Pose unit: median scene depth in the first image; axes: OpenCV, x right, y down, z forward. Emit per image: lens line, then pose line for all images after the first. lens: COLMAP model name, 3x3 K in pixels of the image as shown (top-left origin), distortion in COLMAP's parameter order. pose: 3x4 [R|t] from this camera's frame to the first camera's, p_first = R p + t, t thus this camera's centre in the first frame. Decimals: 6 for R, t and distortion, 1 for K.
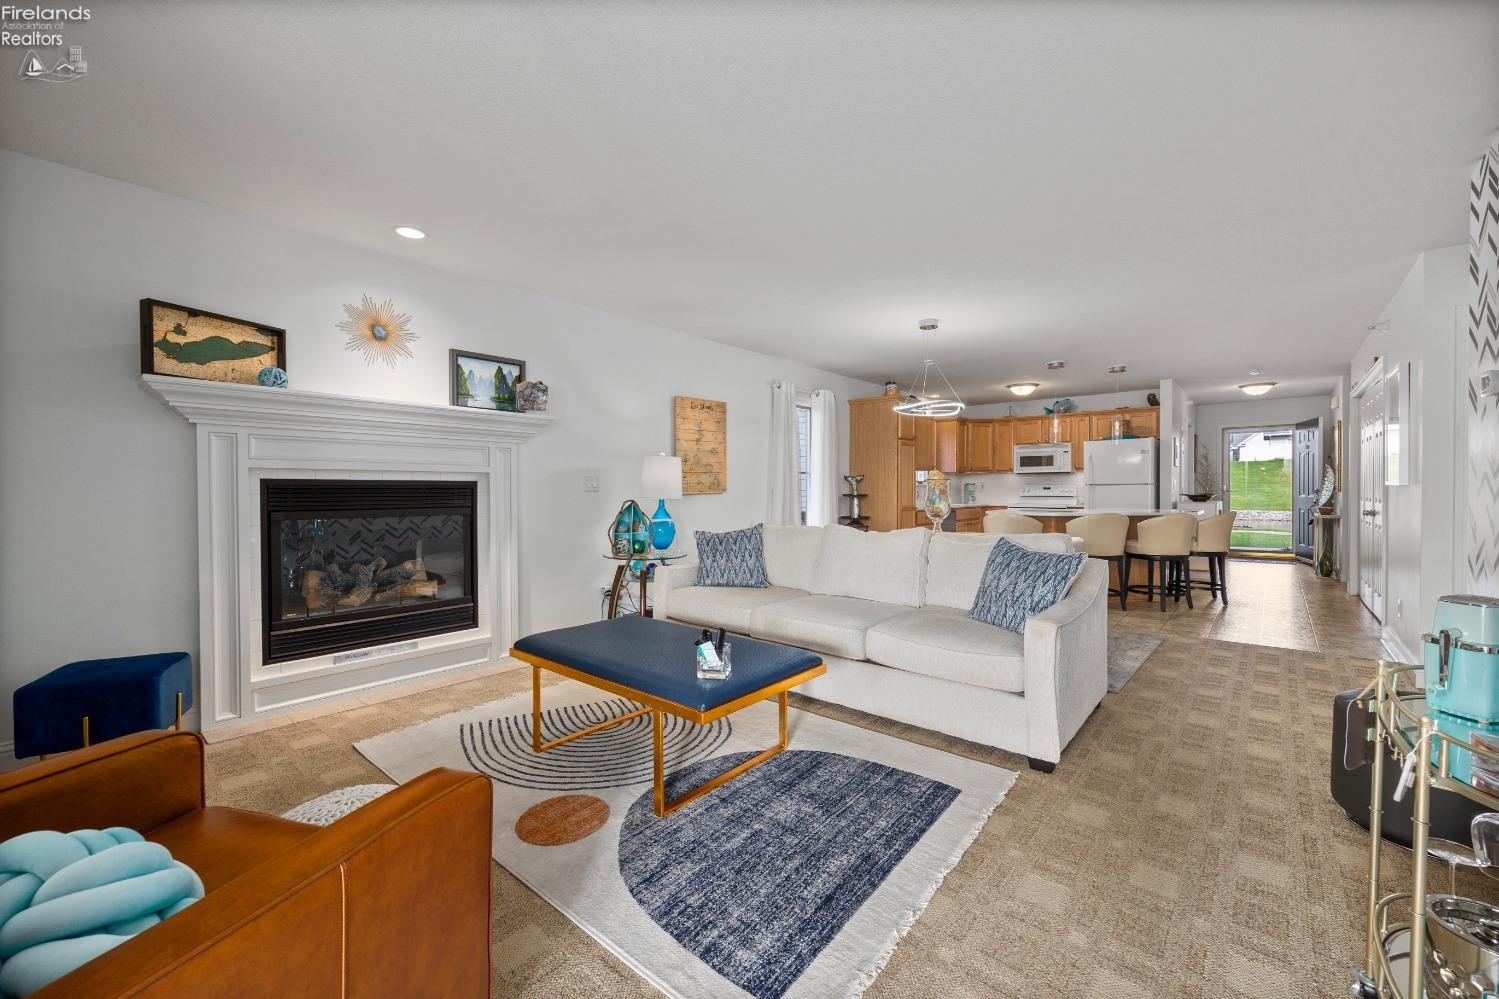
lens RADIAL K [[599.8, 0, 751.4], [0, 599.8, 495.4], [0, 0, 1]] dist [0.003278, 0.000420]
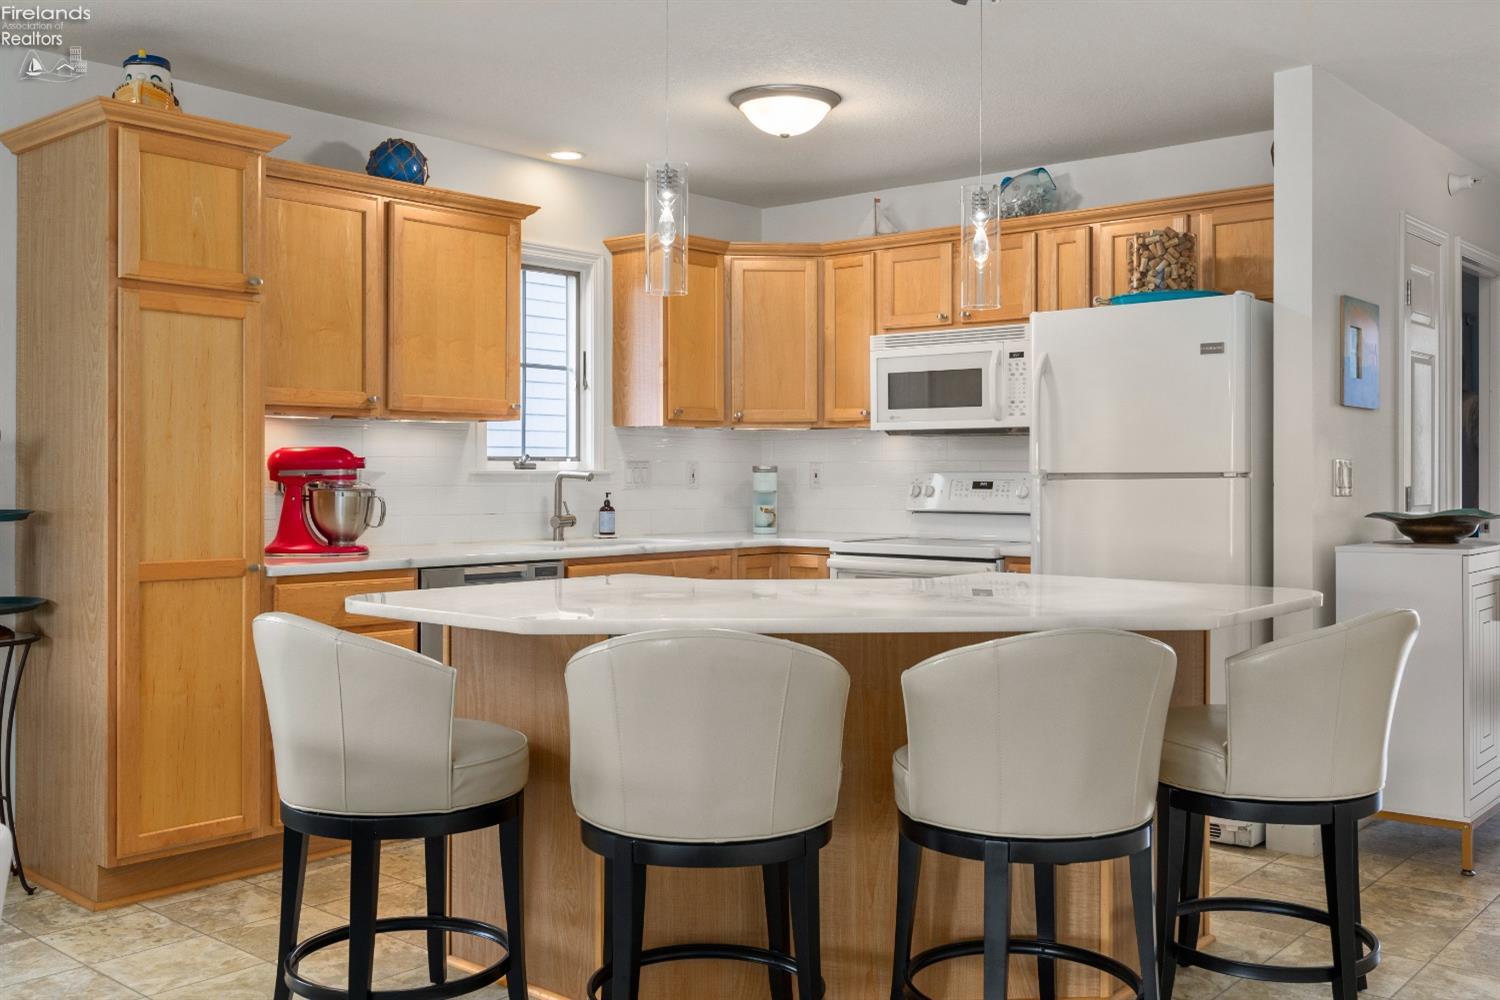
lens RADIAL K [[1401.5, 0, 747.6], [0, 1401.5, 489.0], [0, 0, 1]] dist [-0.001445, -0.013904]
pose [[0.999992, 0.003884, 0.000468, 0.614577], [-0.003883, 0.999992, -0.000664, -0.015044], [-0.000471, 0.000662, 1.000000, 0.543096]]
